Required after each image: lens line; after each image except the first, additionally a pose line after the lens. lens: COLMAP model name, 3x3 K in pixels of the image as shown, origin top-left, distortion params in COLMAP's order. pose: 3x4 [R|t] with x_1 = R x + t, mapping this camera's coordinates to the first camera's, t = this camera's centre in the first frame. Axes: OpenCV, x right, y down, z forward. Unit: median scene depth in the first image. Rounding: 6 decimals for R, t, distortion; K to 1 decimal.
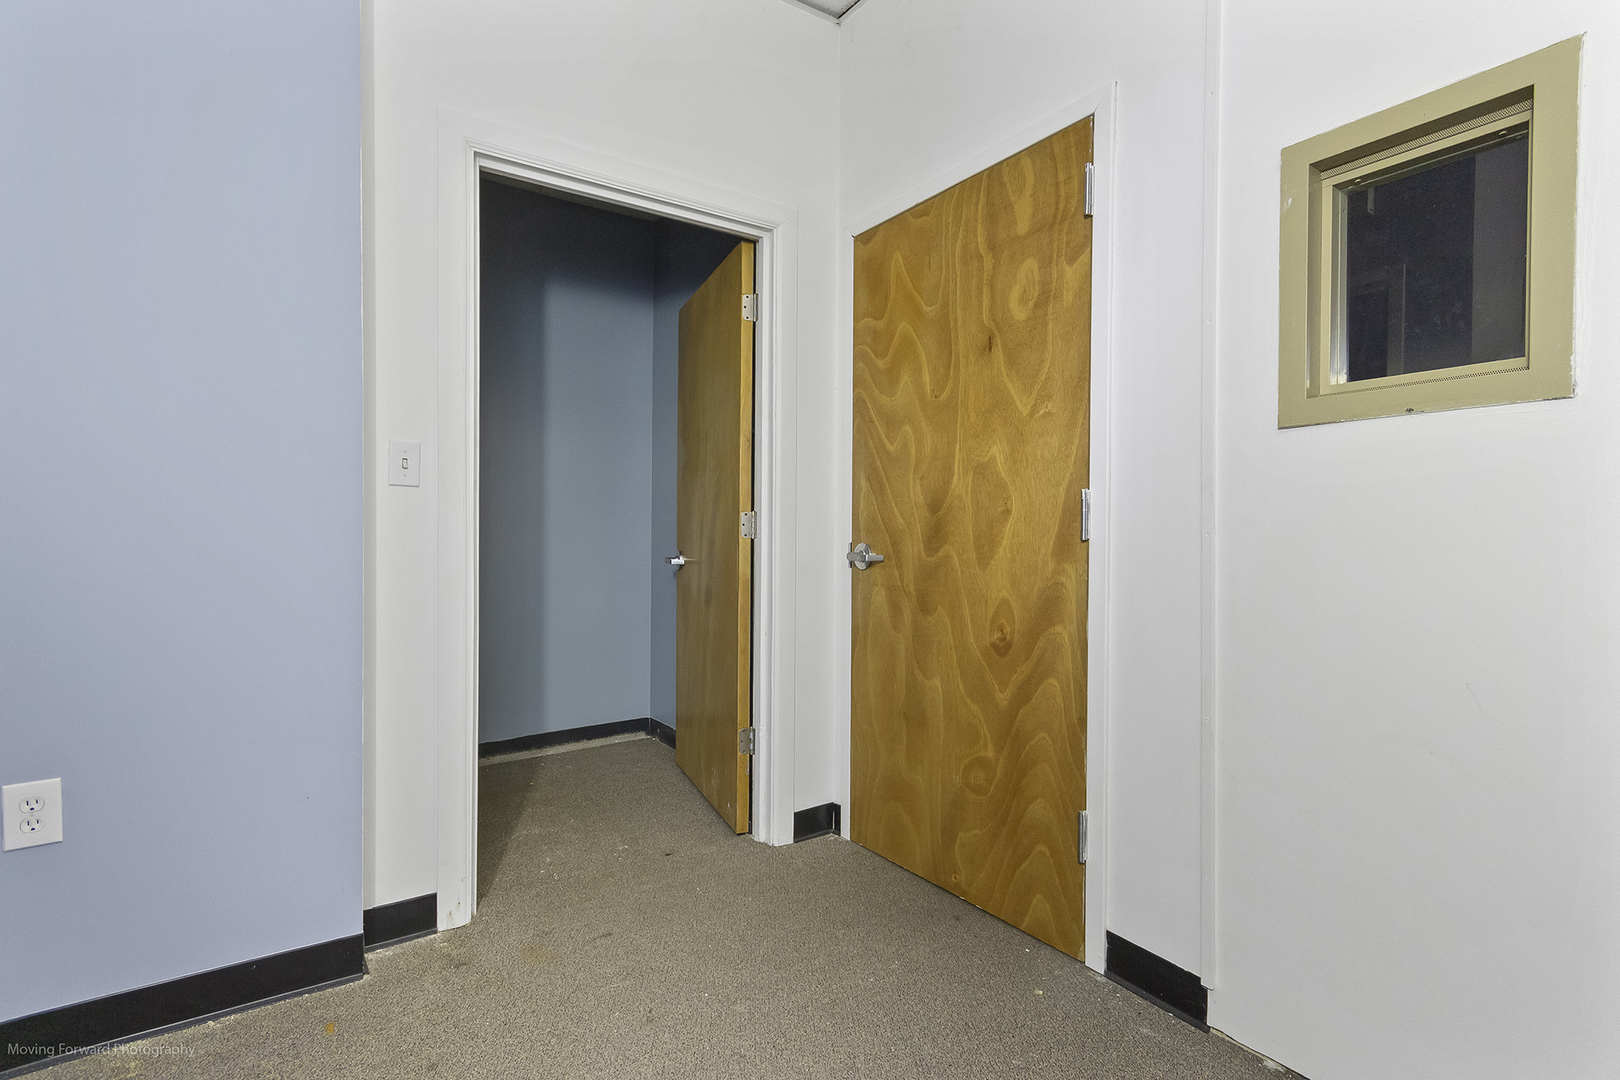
lens RADIAL K [[763.4, 0, 809.5], [0, 763.4, 541.4], [0, 0, 1]] dist [0.007913, 0.001833]
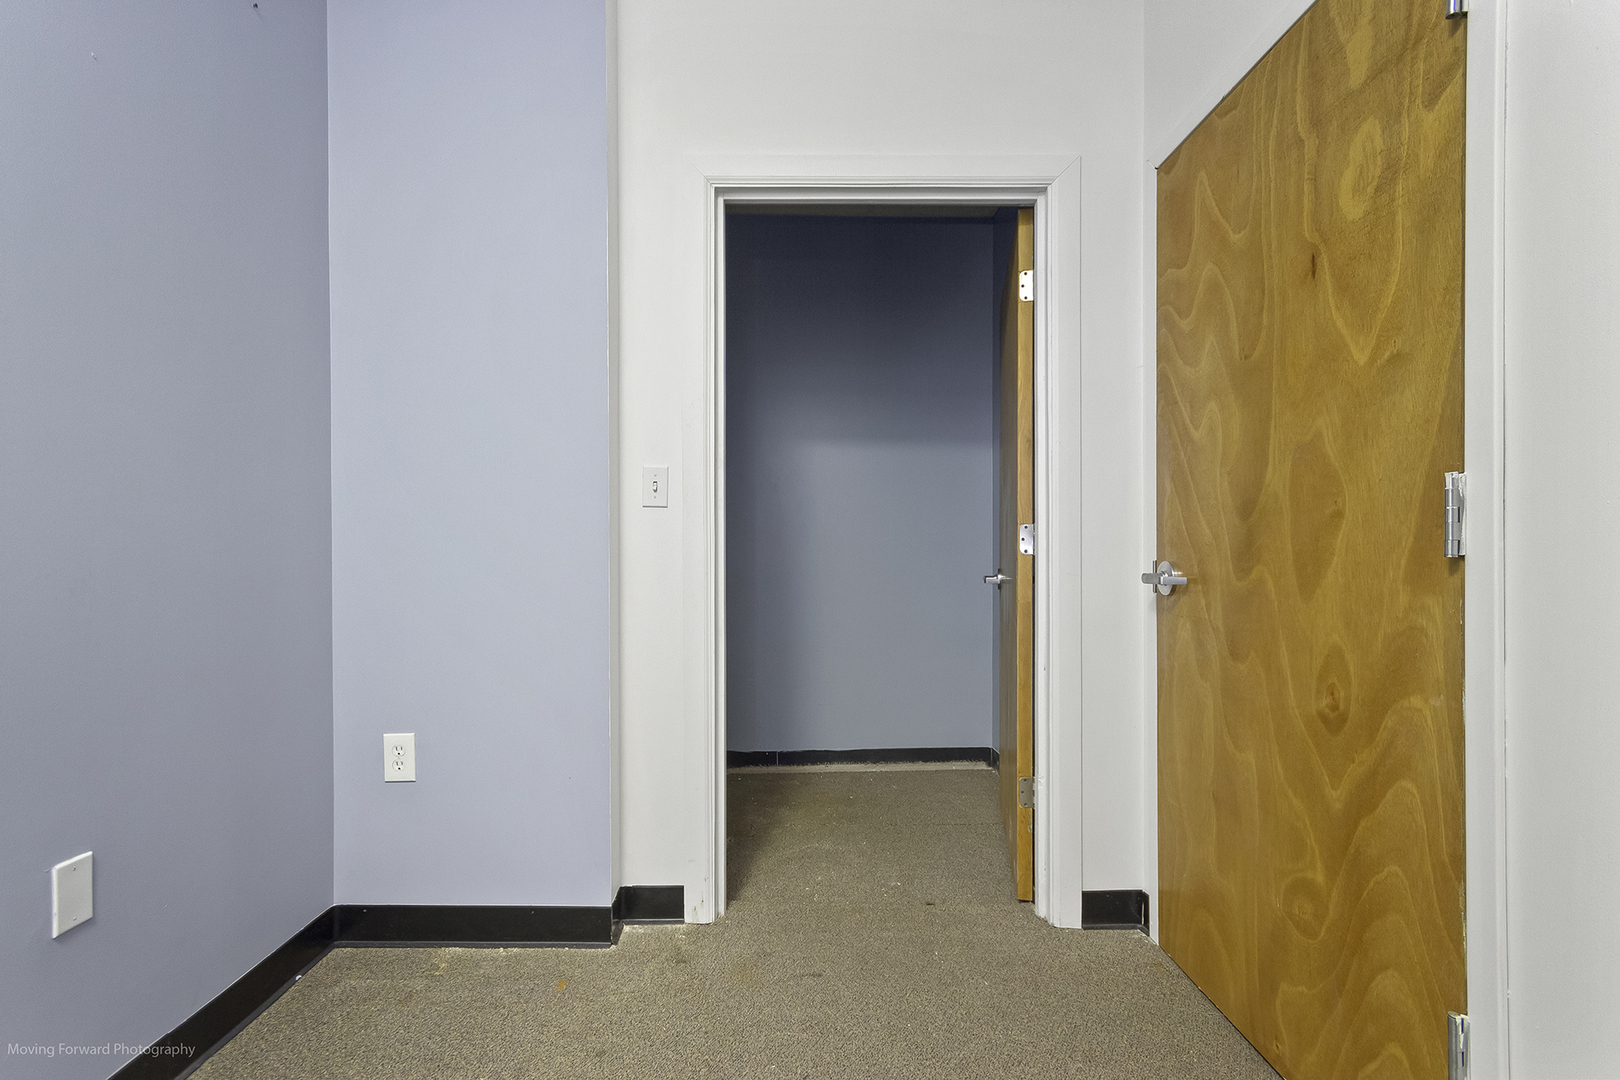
lens RADIAL K [[763.4, 0, 808.9], [0, 763.4, 548.2], [0, 0, 1]] dist [0.007913, 0.001833]
pose [[0.831343, -0.004557, -0.555741, 0.243519], [-0.003093, 0.999913, -0.012826, 0.000230], [0.555751, 0.012381, 0.831257, 0.195392]]
